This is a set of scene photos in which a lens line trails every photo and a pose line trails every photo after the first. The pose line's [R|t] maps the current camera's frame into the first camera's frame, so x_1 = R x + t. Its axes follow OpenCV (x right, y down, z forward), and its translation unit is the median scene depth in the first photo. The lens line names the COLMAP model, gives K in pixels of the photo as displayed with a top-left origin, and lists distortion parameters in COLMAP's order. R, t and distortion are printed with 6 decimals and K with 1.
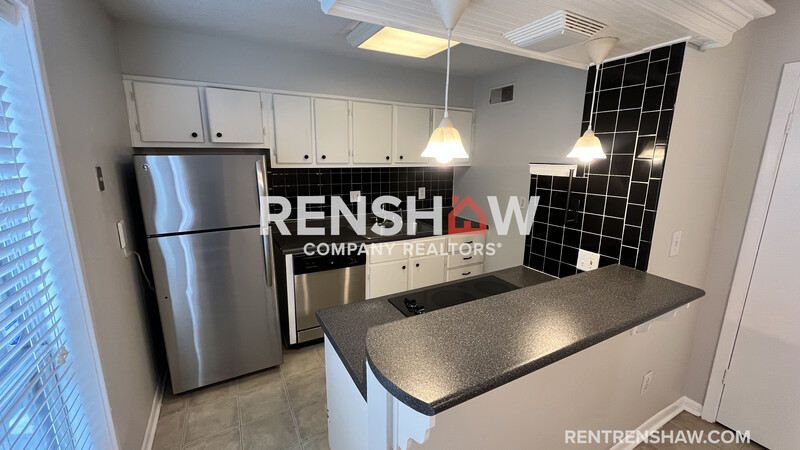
lens RADIAL K [[323.0, 0, 400.2], [0, 323.0, 224.1], [0, 0, 1]] dist [0.000594, -0.000884]
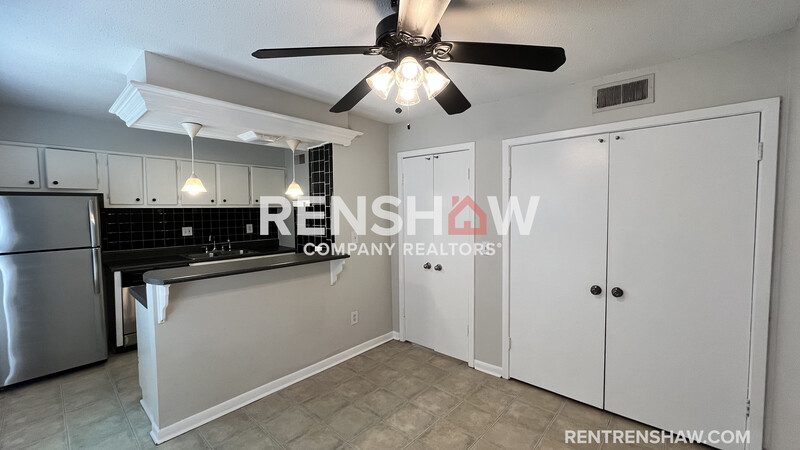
lens RADIAL K [[323.0, 0, 399.4], [0, 323.0, 226.0], [0, 0, 1]] dist [0.000594, -0.000884]
pose [[0.943428, -0.033710, 0.329859, 0.308200], [0.084460, 0.986436, -0.140753, 0.192454], [-0.320639, 0.160651, 0.933478, -0.618978]]
